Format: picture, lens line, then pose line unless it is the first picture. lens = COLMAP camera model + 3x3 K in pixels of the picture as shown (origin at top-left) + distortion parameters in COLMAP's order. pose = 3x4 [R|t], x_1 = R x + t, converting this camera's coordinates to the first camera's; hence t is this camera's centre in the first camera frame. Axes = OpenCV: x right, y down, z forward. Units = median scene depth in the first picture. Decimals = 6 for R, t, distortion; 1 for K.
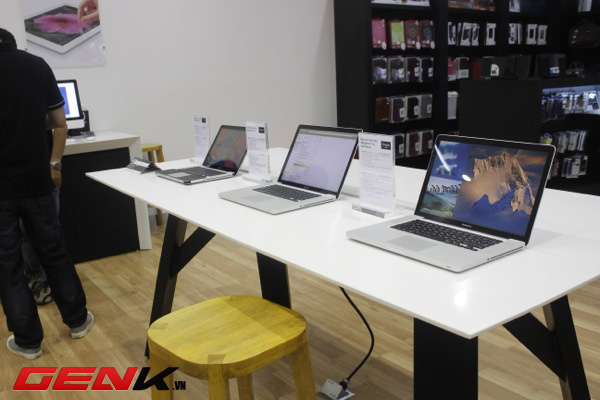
lens RADIAL K [[577.1, 0, 300.1], [0, 577.1, 197.2], [0, 0, 1]] dist [-0.072572, 0.000000]
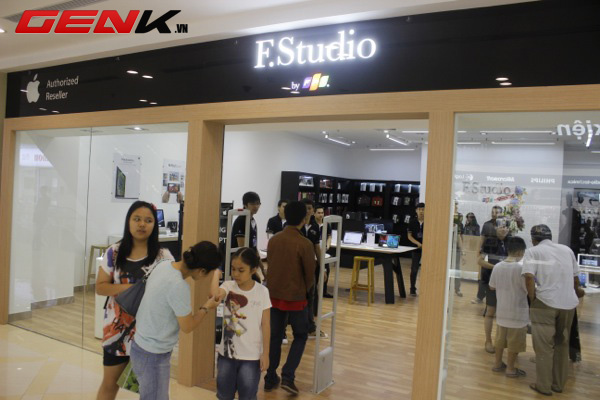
lens RADIAL K [[494.0, 0, 299.6], [0, 494.0, 199.2], [0, 0, 1]] dist [-0.114365, 0.061290]
pose [[0.909545, 0.088657, 0.406039, -0.778444], [-0.003695, 0.978669, -0.205411, 0.176719], [-0.415588, 0.185331, 0.890471, -0.976832]]
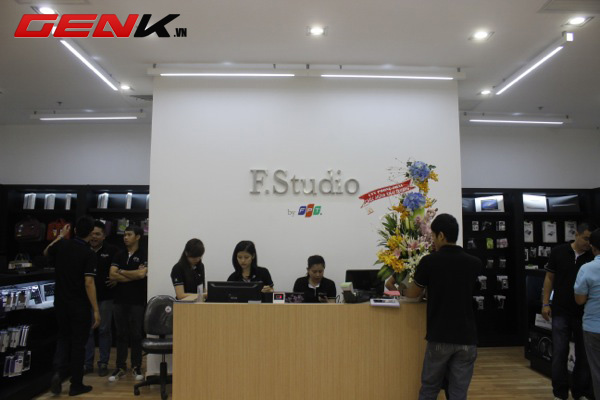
lens RADIAL K [[494.0, 0, 304.9], [0, 494.0, 197.4], [0, 0, 1]] dist [-0.114365, 0.061290]
pose [[0.568058, 0.121668, 0.813945, 0.063422], [0.152056, 0.956468, -0.249094, -0.048823], [-0.808820, 0.265265, 0.524829, 0.089673]]
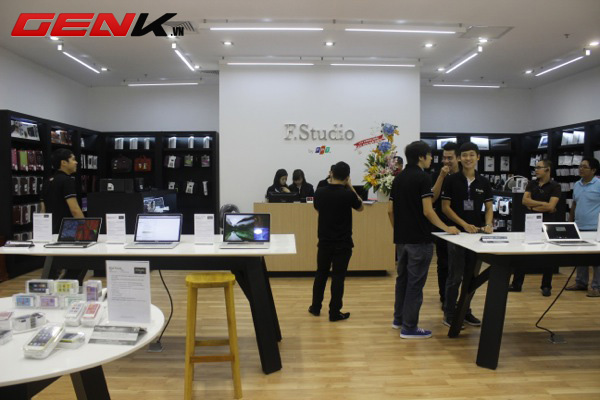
lens RADIAL K [[494.0, 0, 299.1], [0, 494.0, 202.4], [0, 0, 1]] dist [-0.114365, 0.061290]
pose [[0.573159, -0.004906, 0.819429, -0.422020], [0.154956, 0.982589, -0.102503, 0.037842], [-0.804660, 0.185726, 0.563941, -0.168495]]
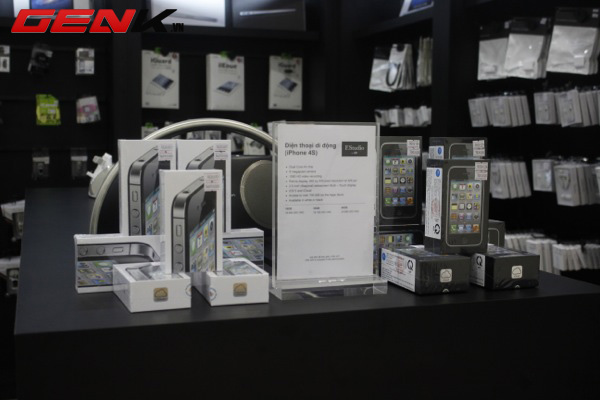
lens RADIAL K [[769.7, 0, 300.6], [0, 769.7, 200.6], [0, 0, 1]] dist [-0.025141, 0.000000]
pose [[0.294690, -0.044794, 0.954542, 0.772301], [0.188488, 0.982001, -0.012108, -0.042107], [-0.936819, 0.183488, 0.297829, -0.017158]]
